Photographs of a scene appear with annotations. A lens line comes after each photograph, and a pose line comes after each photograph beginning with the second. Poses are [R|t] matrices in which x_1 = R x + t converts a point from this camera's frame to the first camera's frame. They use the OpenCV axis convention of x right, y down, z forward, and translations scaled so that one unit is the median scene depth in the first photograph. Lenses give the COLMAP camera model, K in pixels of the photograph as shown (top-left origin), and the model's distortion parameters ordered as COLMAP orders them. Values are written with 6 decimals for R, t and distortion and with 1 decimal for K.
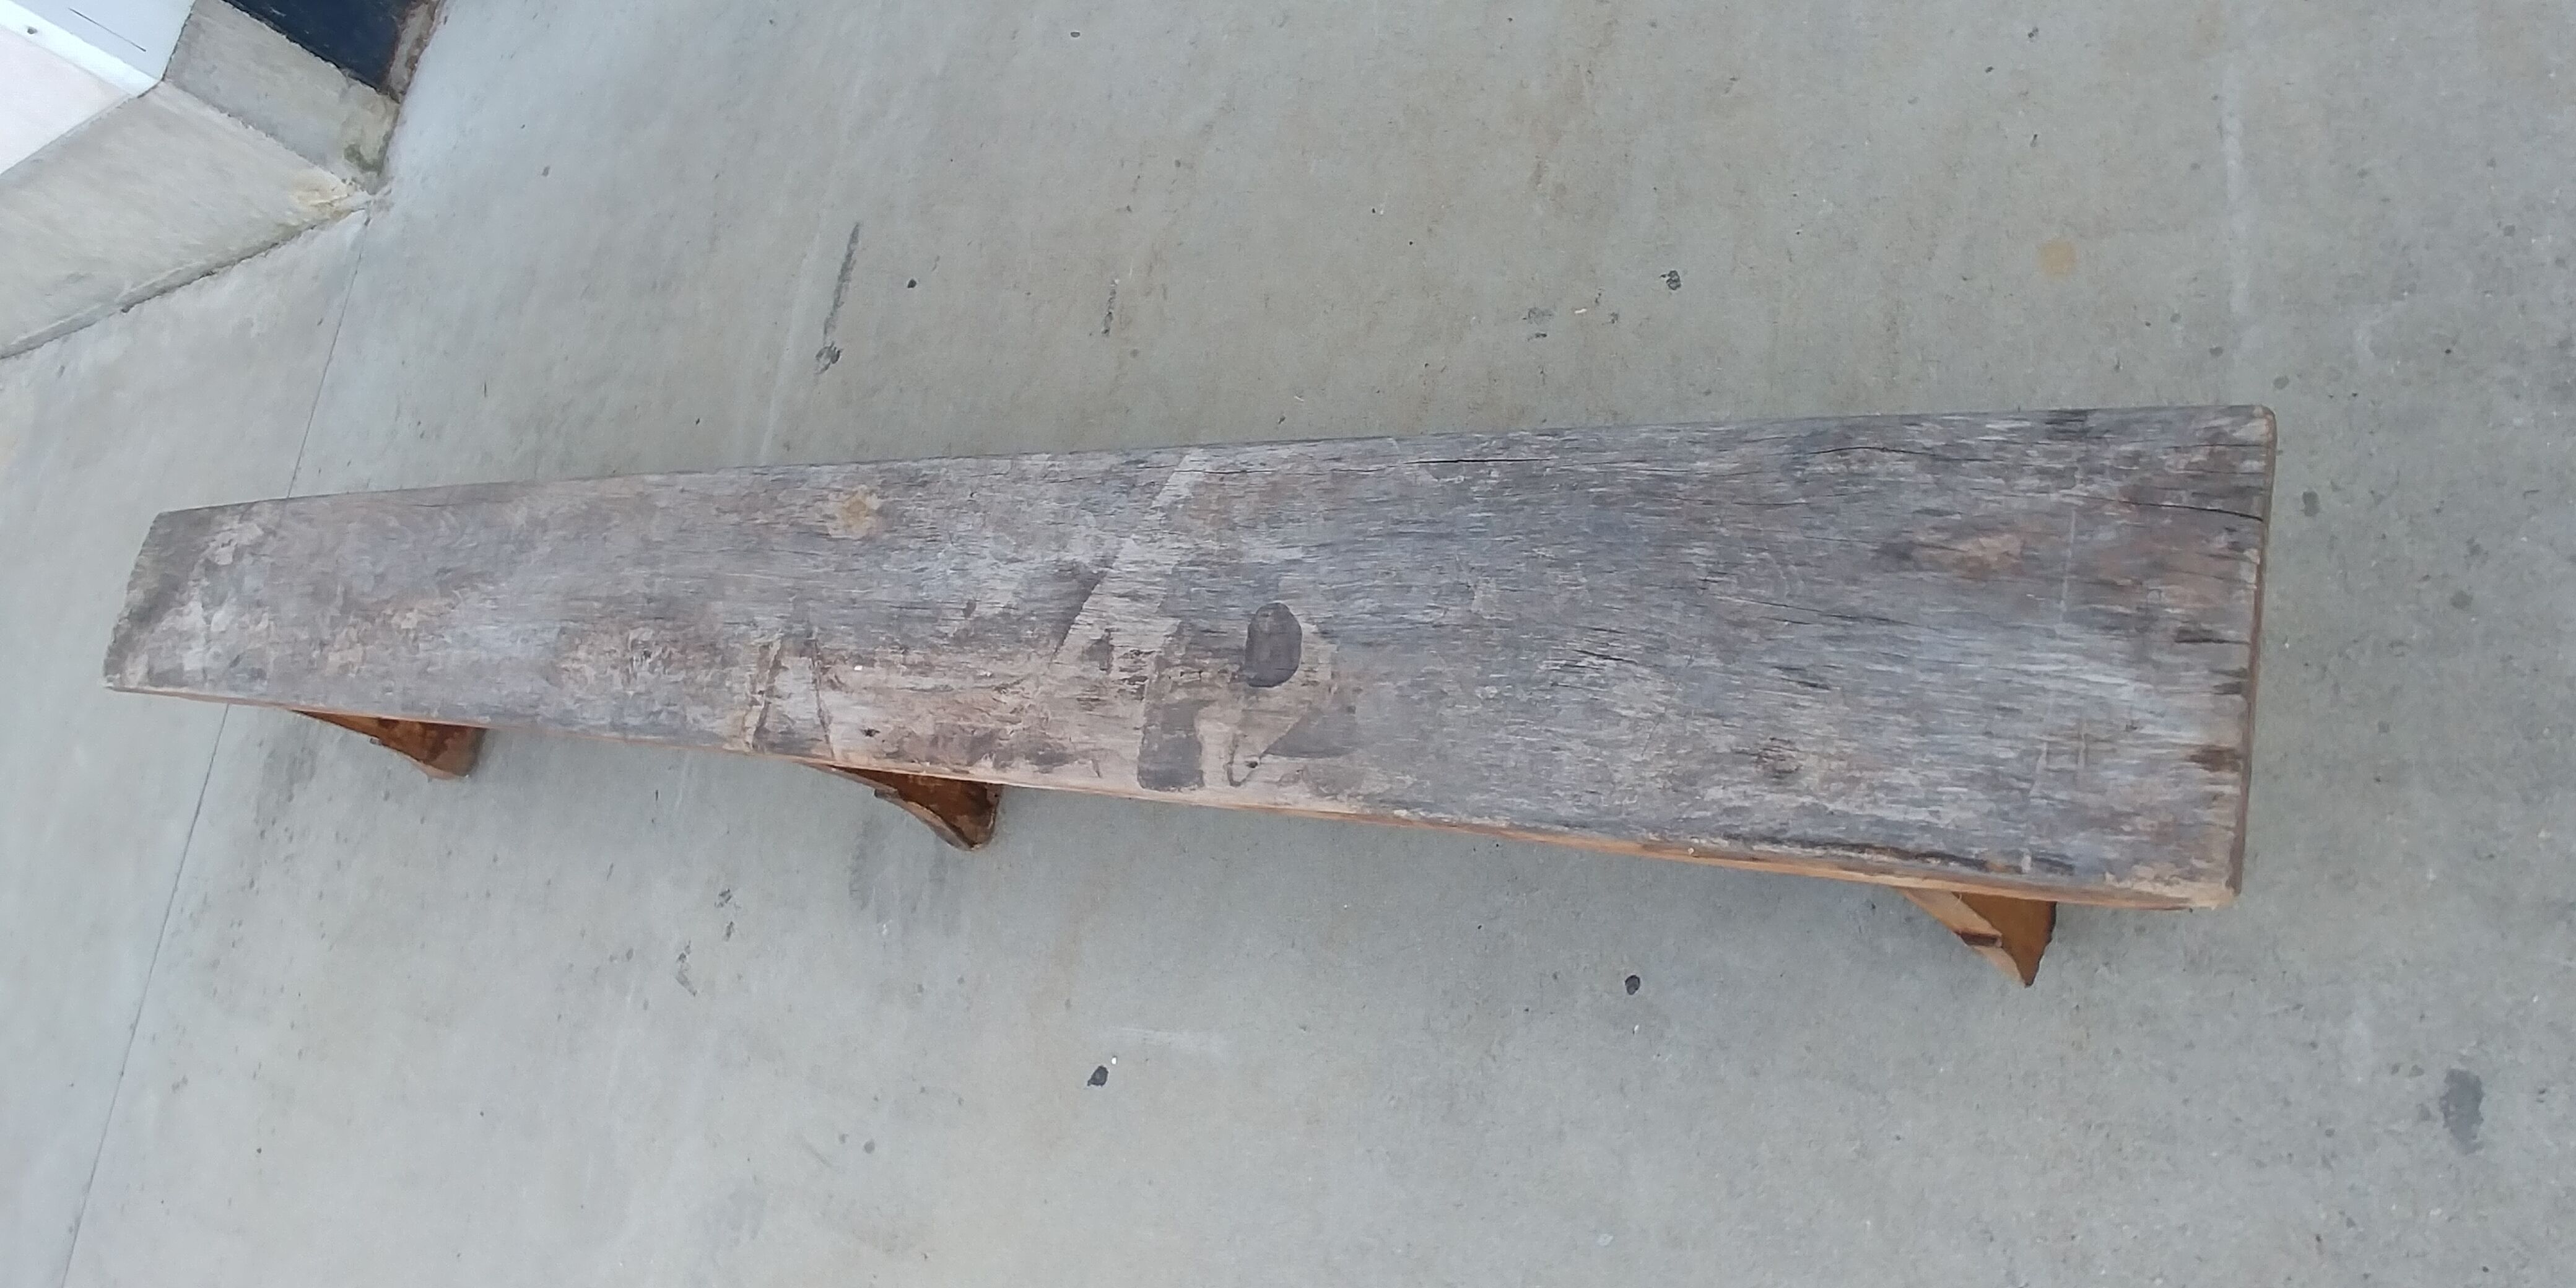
lens RADIAL K [[1763.0, 0, 1291.1], [0, 1763.0, 621.2], [0, 0, 1]] dist [-0.065118, -0.010327]
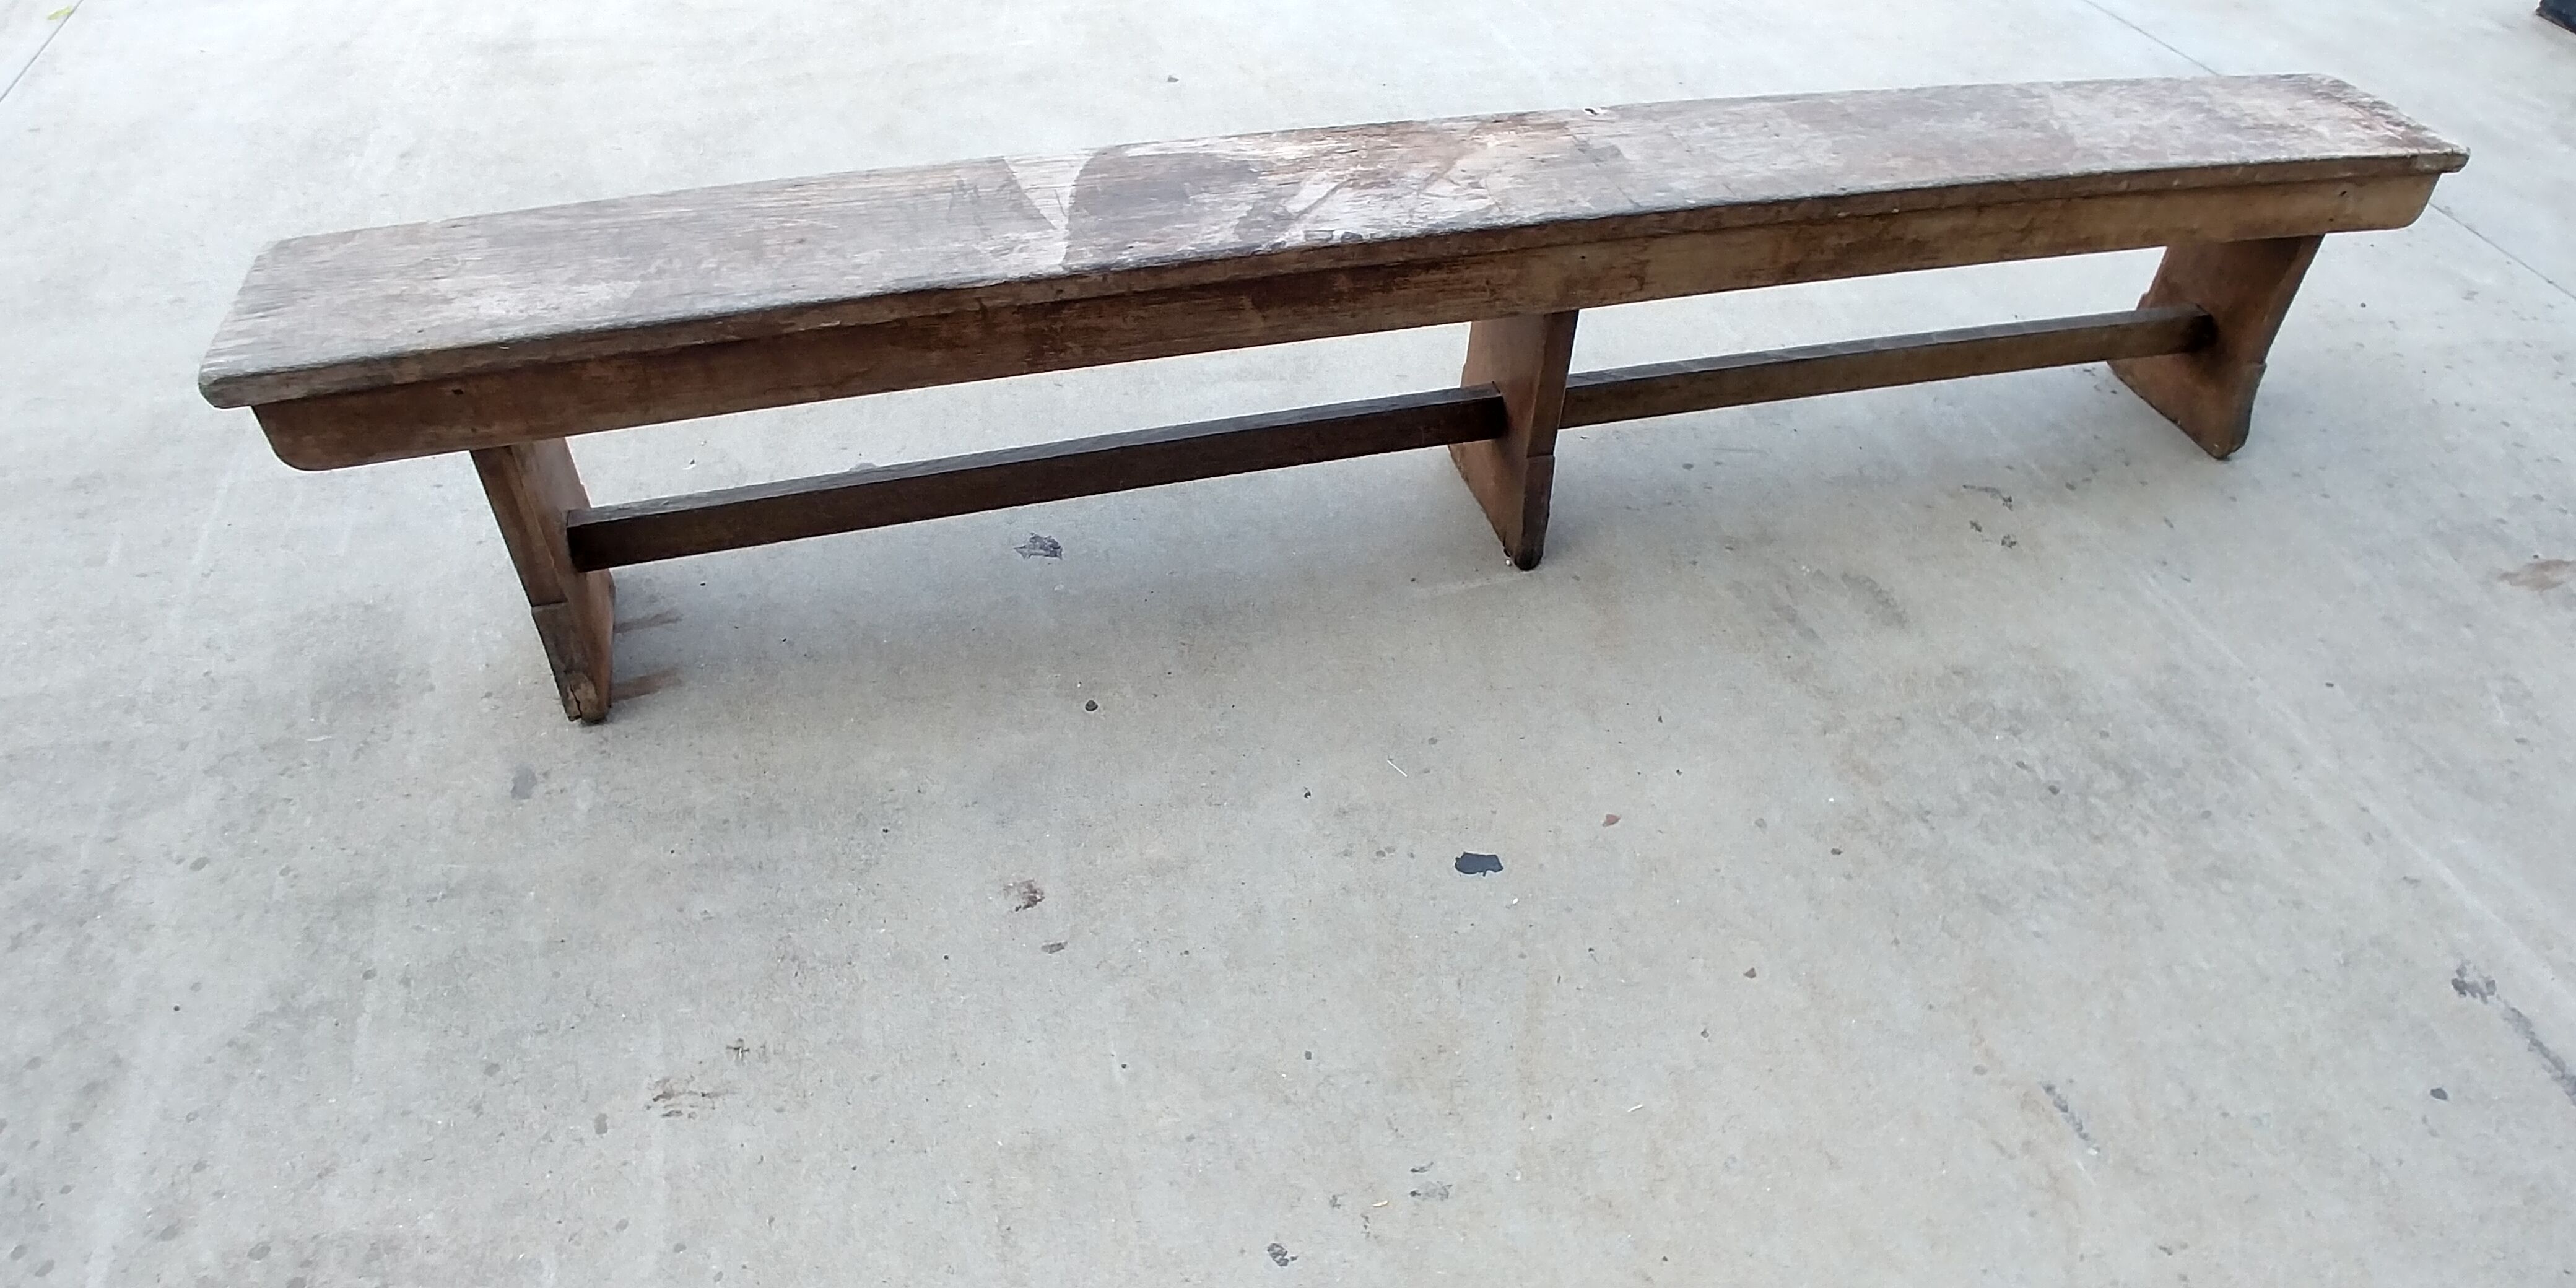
lens RADIAL K [[1479.9, 0, 1293.9], [0, 1479.9, 641.3], [0, 0, 1]] dist [-0.063808, -0.012771]
pose [[-0.759038, 0.644554, 0.091714, -0.043511], [-0.252491, -0.421283, 0.871074, -0.632430], [0.600092, 0.638021, 0.482513, 0.423618]]
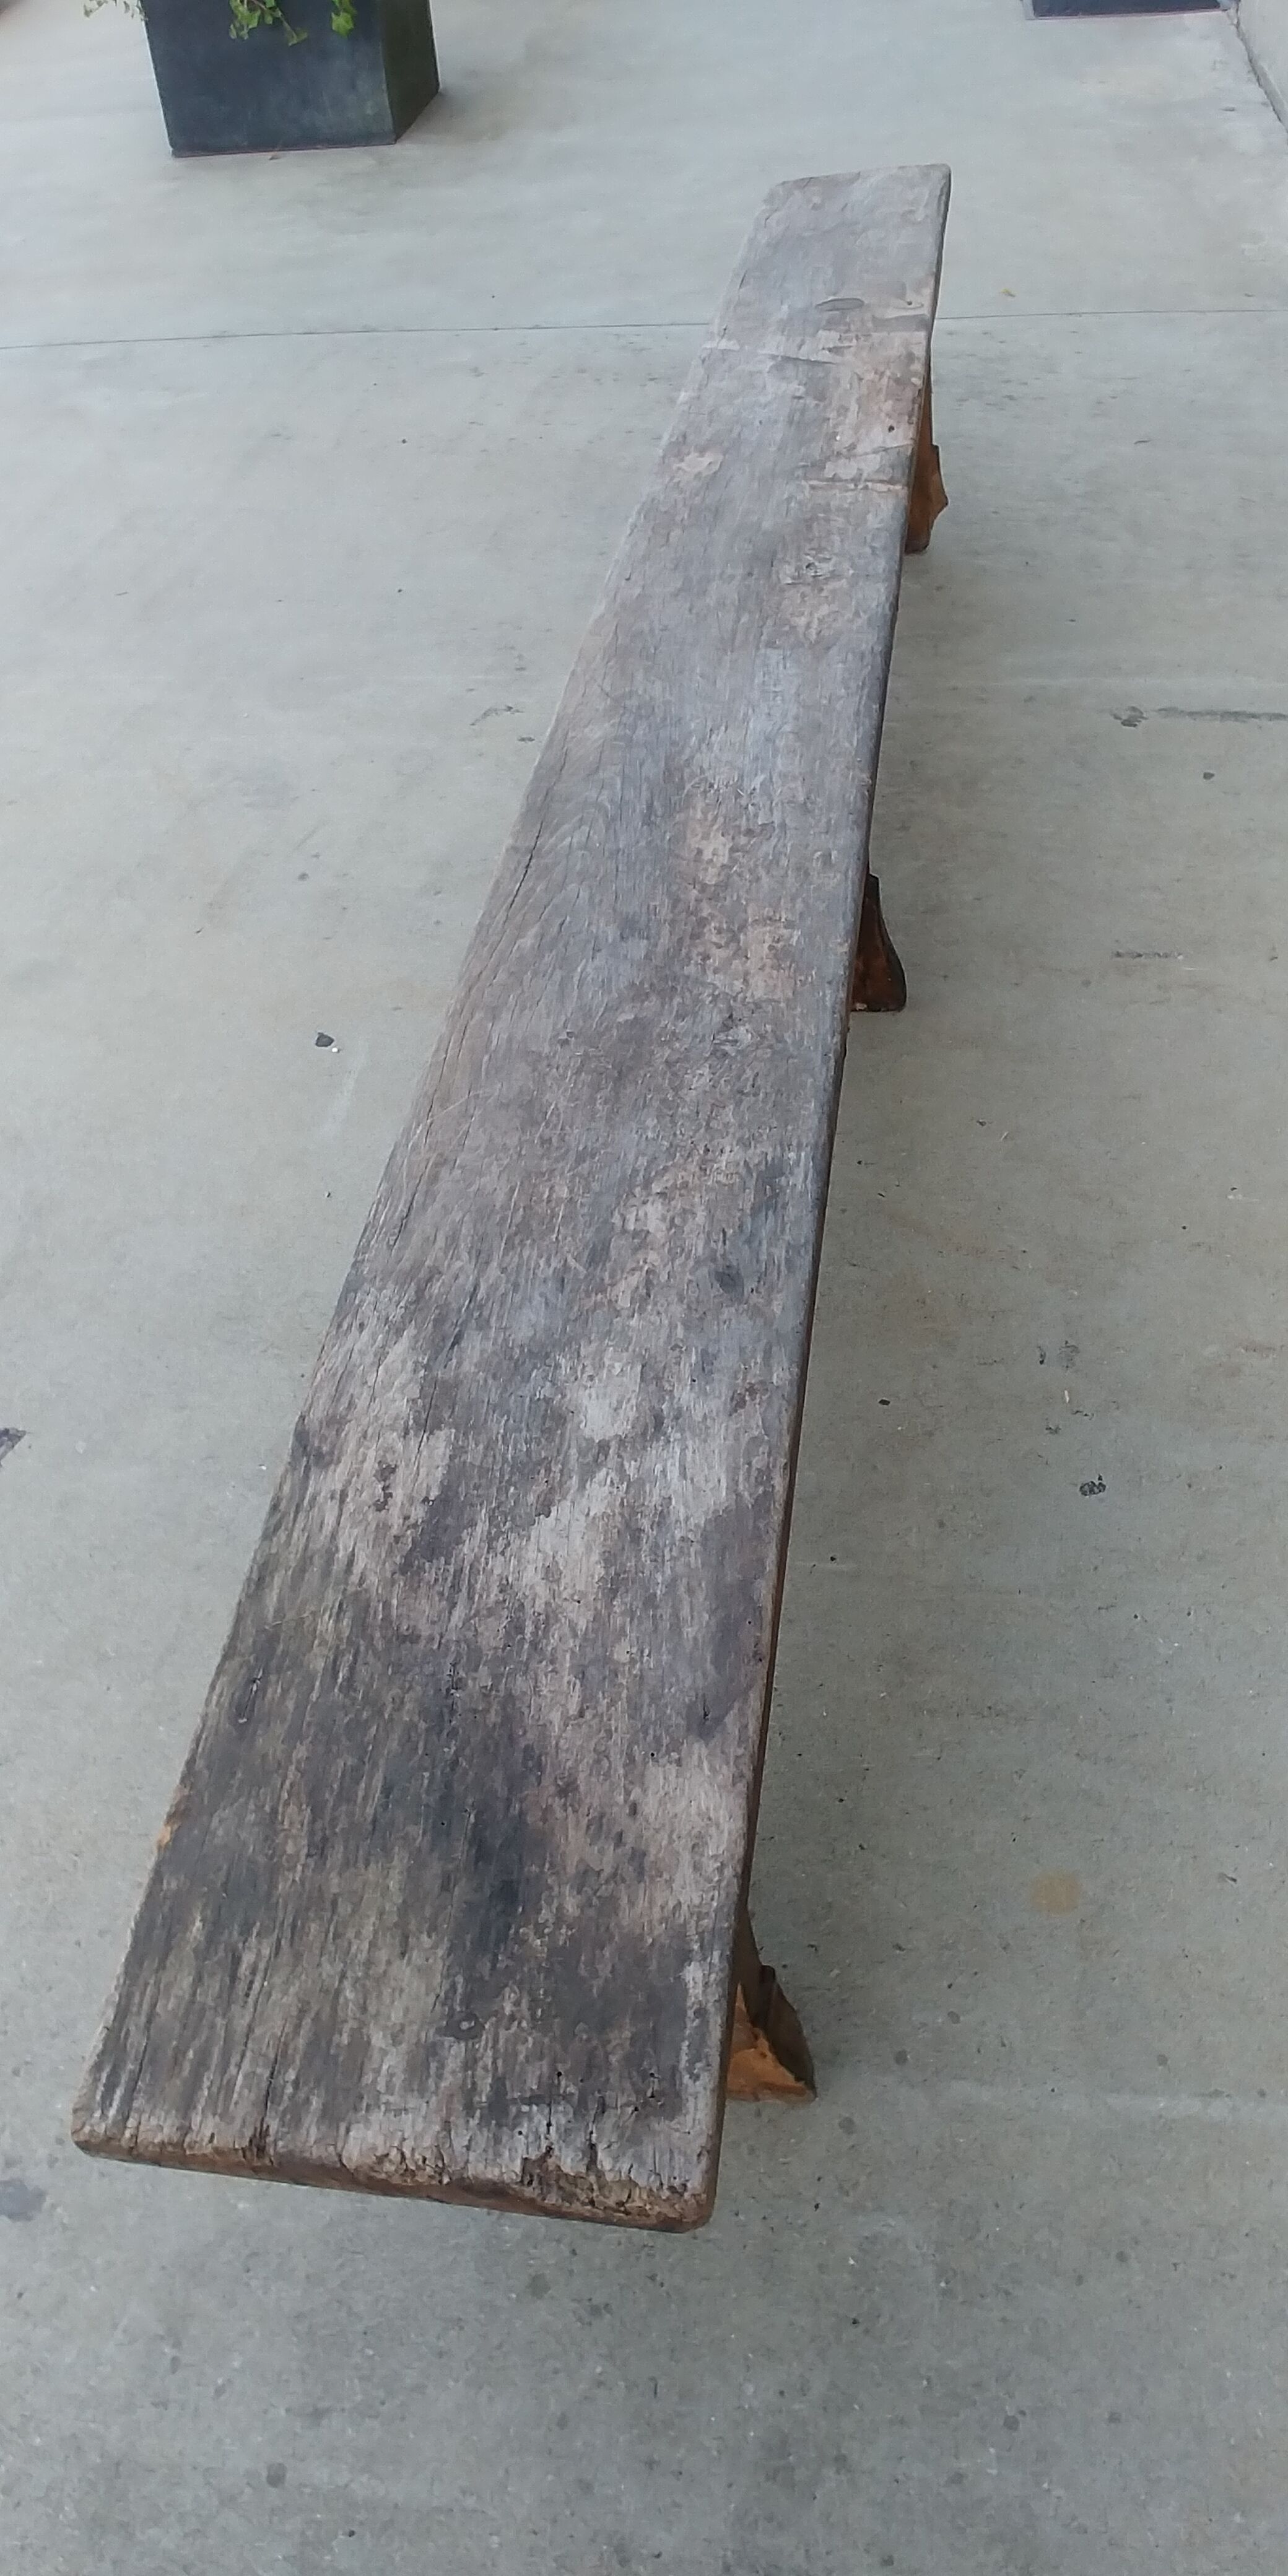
lens RADIAL K [[1763.0, 0, 662.5], [0, 1763.0, 1291.6], [0, 0, 1]] dist [-0.065118, -0.010327]
pose [[0.075495, 0.984810, -0.156364, 0.219564], [-0.917427, 0.130038, 0.376056, -0.306129], [0.390677, 0.115062, 0.913308, 0.113030]]
